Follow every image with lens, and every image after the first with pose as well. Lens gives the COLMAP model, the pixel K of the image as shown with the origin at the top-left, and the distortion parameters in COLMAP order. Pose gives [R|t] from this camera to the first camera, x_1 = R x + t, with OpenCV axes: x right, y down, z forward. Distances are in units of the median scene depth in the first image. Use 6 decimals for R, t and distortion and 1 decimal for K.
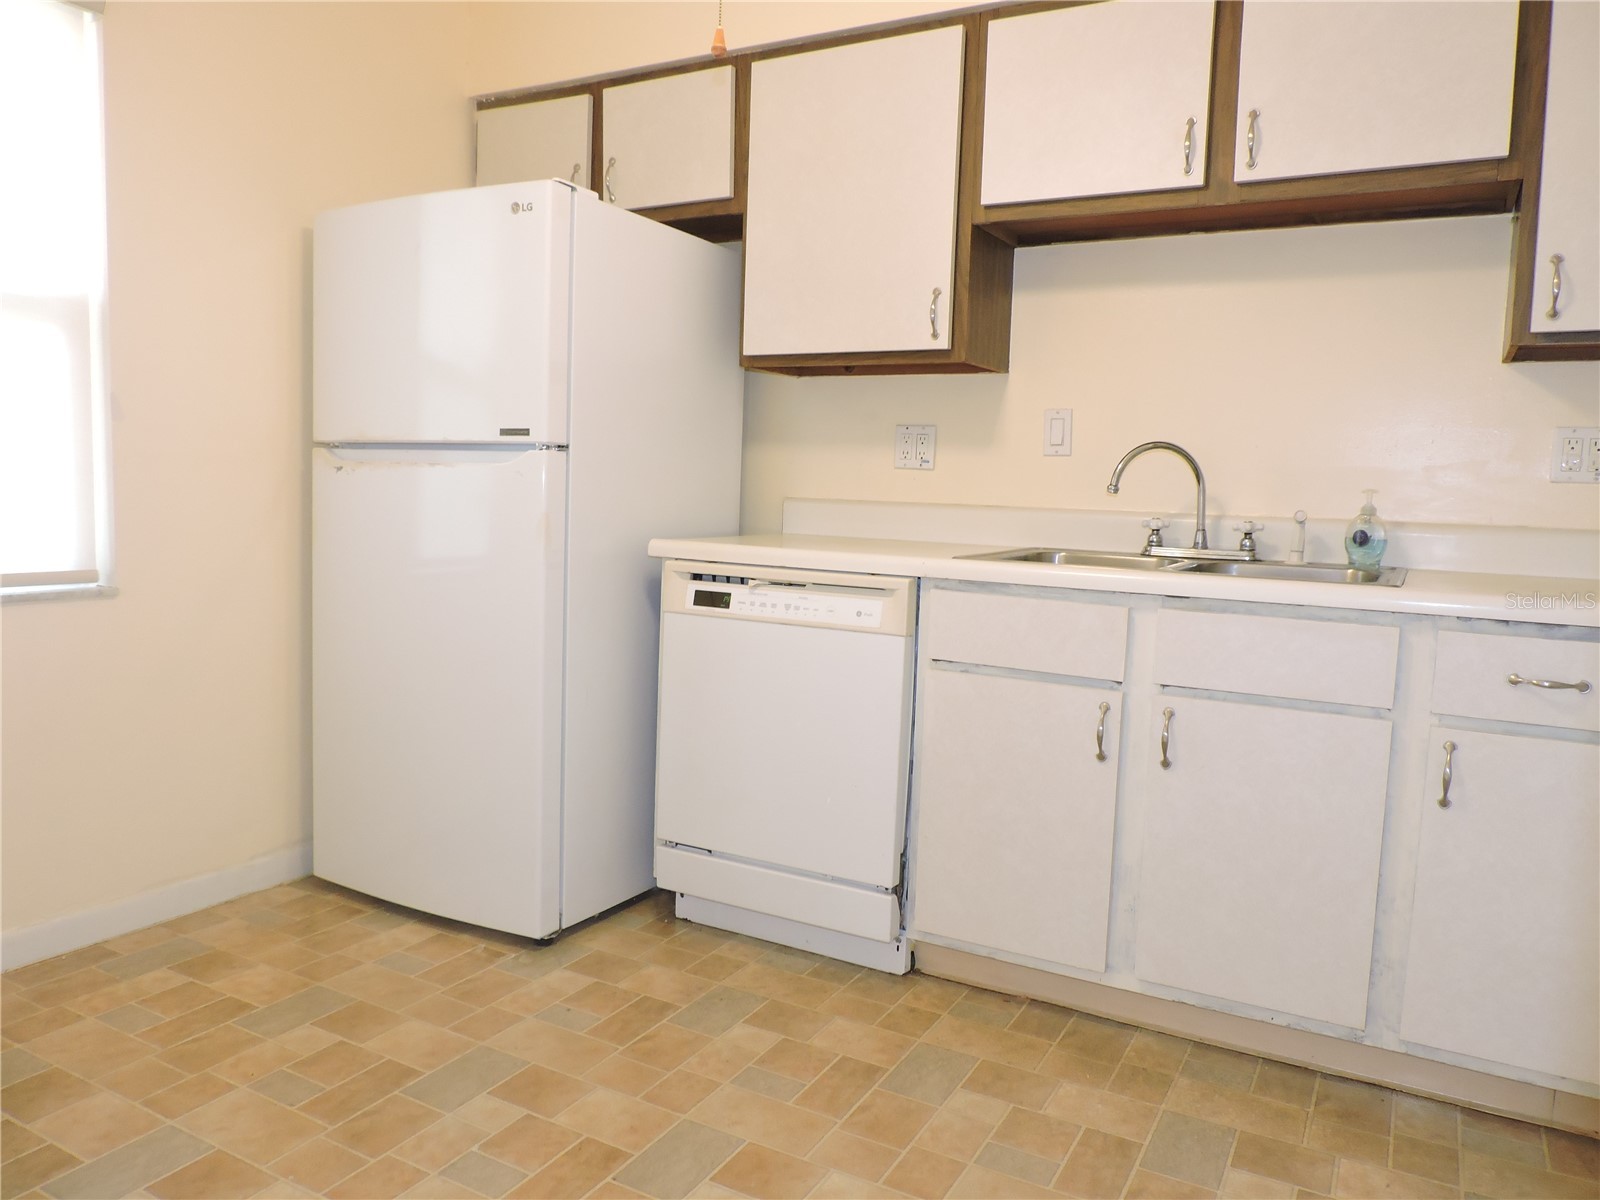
lens RADIAL K [[1141.5, 0, 805.3], [0, 1141.5, 601.5], [0, 0, 1]] dist [-0.021016, 0.005484]
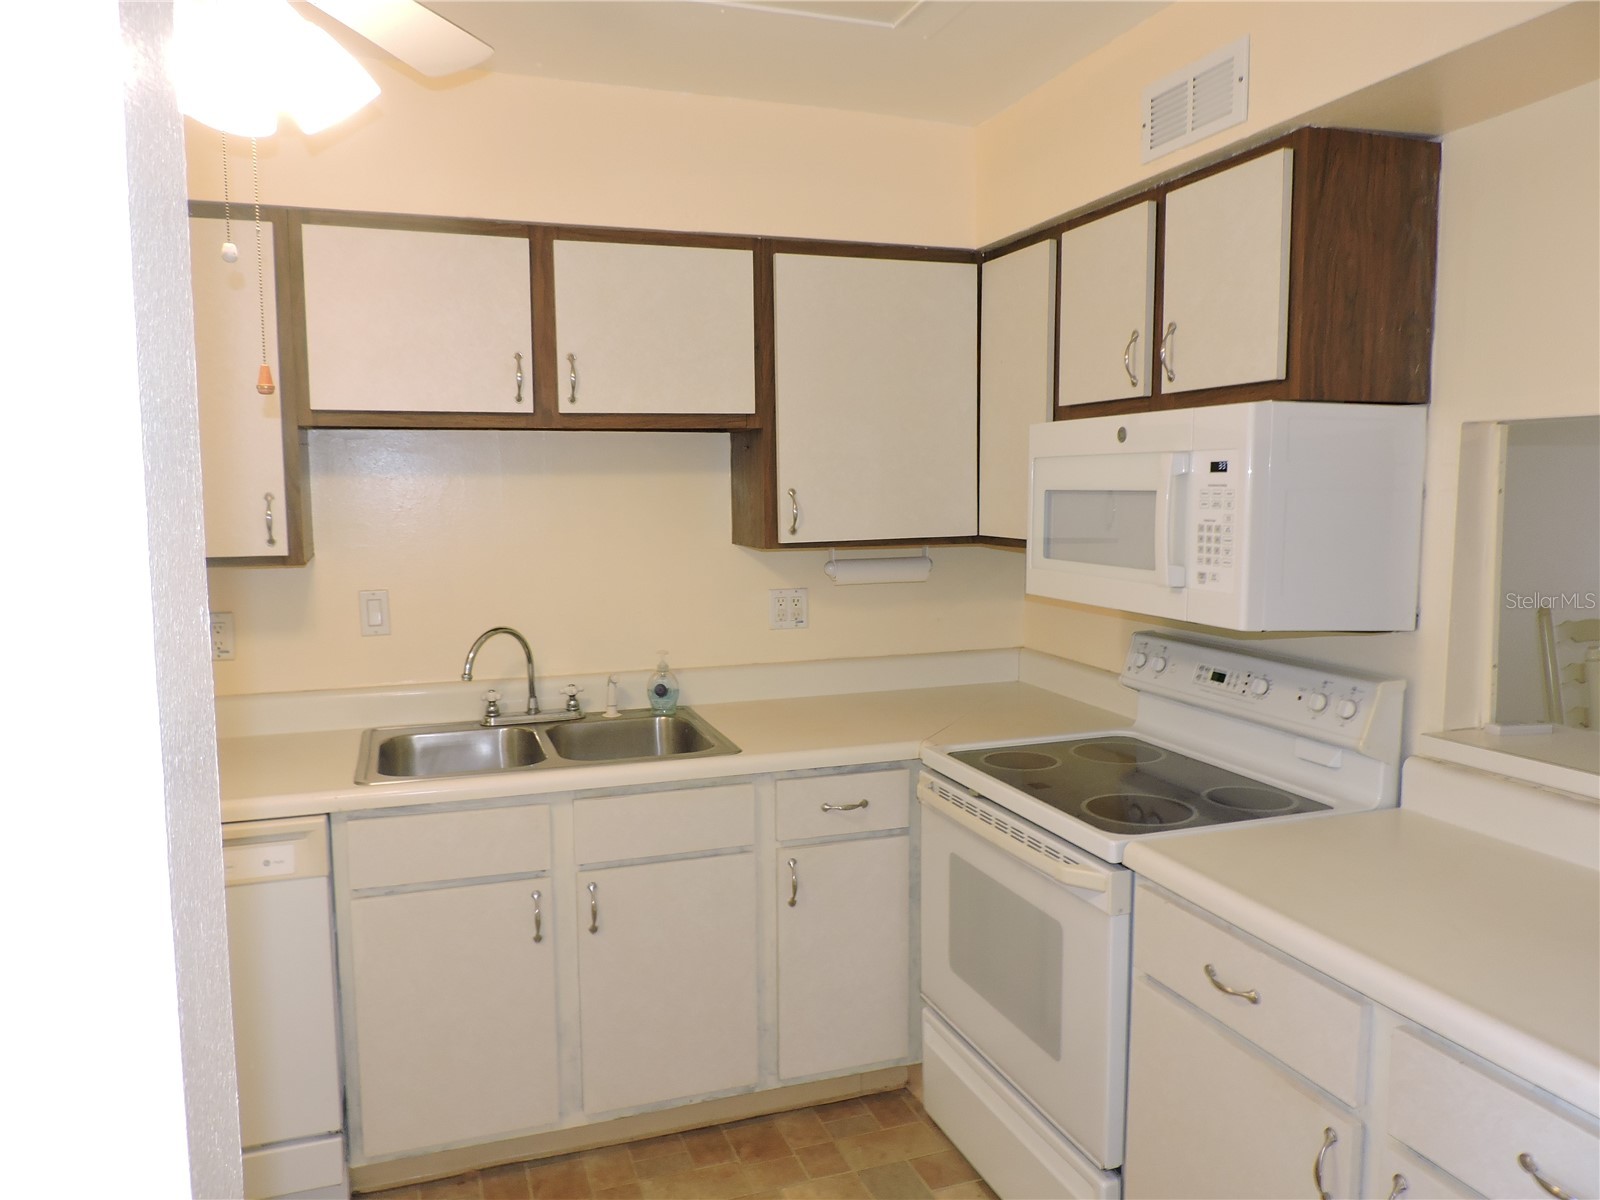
lens RADIAL K [[1141.5, 0, 804.1], [0, 1141.5, 601.6], [0, 0, 1]] dist [-0.021016, 0.005484]
pose [[0.661478, -0.114247, 0.741212, -0.325606], [0.102143, 0.992843, 0.061877, -0.213834], [-0.742977, 0.034780, 0.668413, 0.040689]]
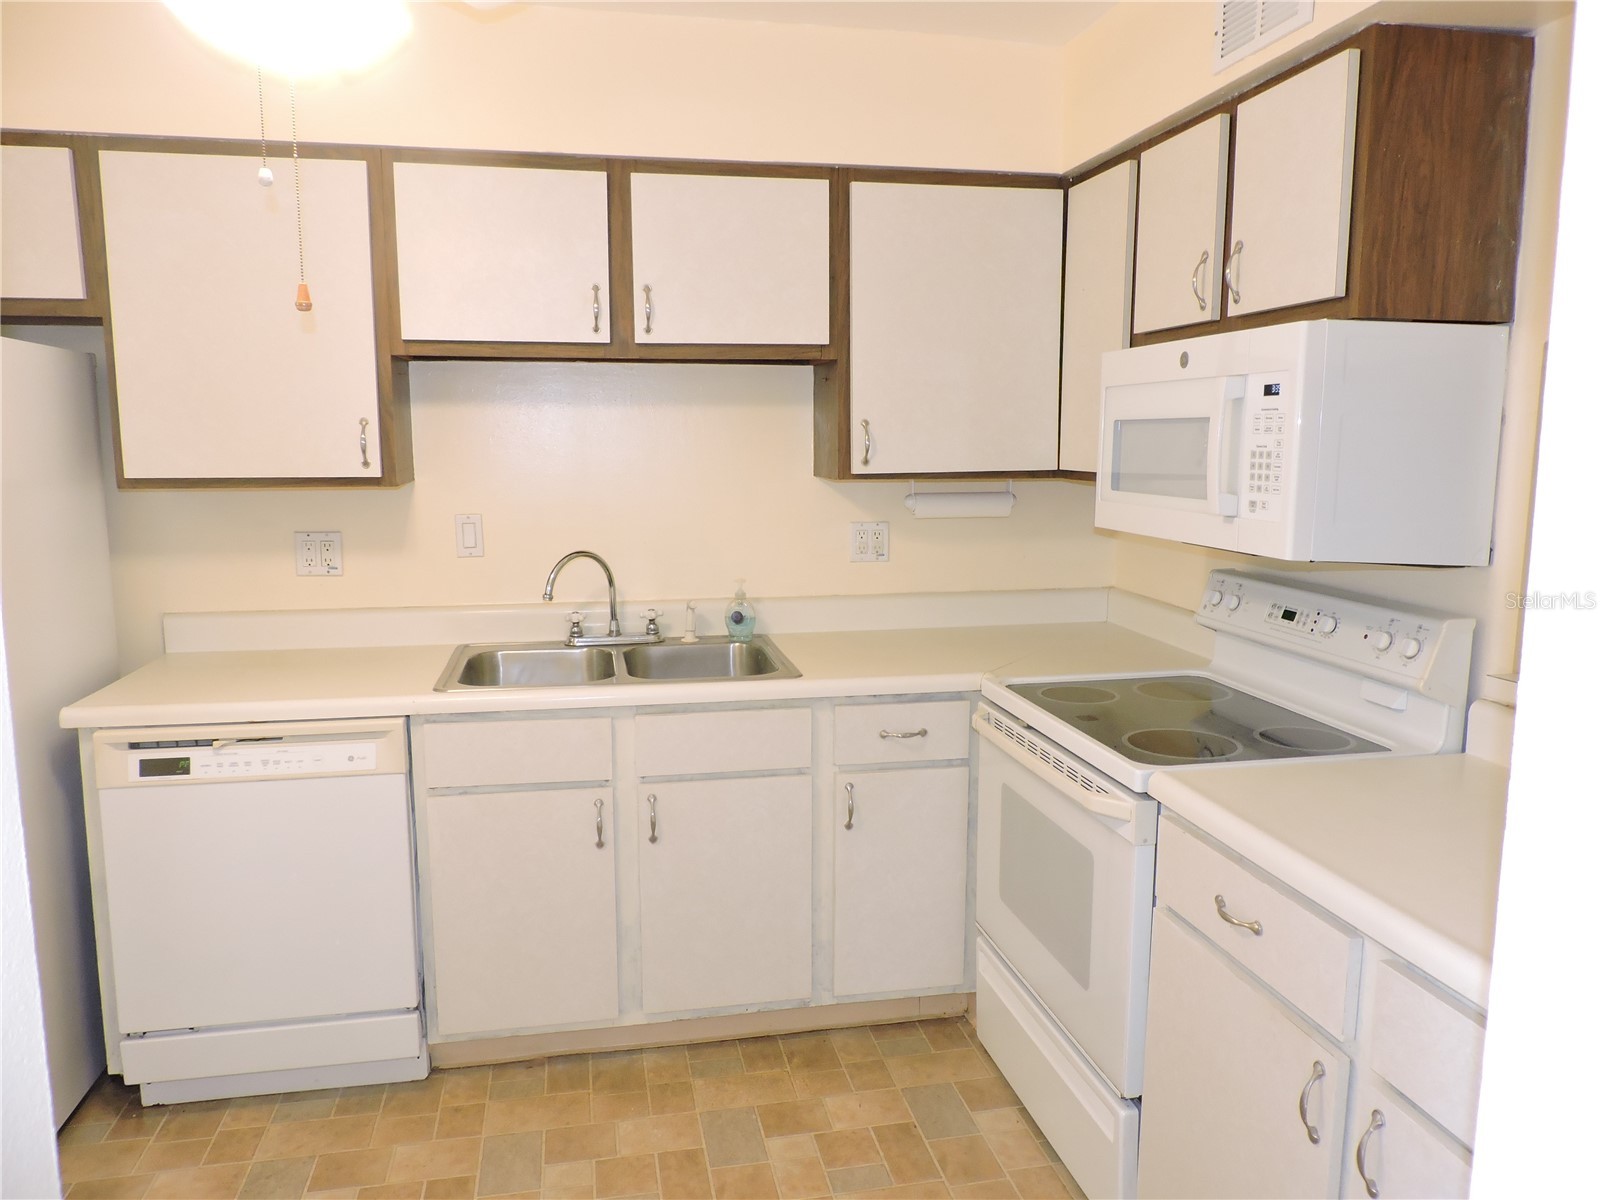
lens RADIAL K [[1141.5, 0, 804.6], [0, 1141.5, 599.9], [0, 0, 1]] dist [-0.021016, 0.005484]
pose [[0.760760, -0.124937, 0.636894, -0.271376], [0.088974, 0.992109, 0.088341, -0.182018], [-0.642905, -0.010539, 0.765873, -0.034837]]
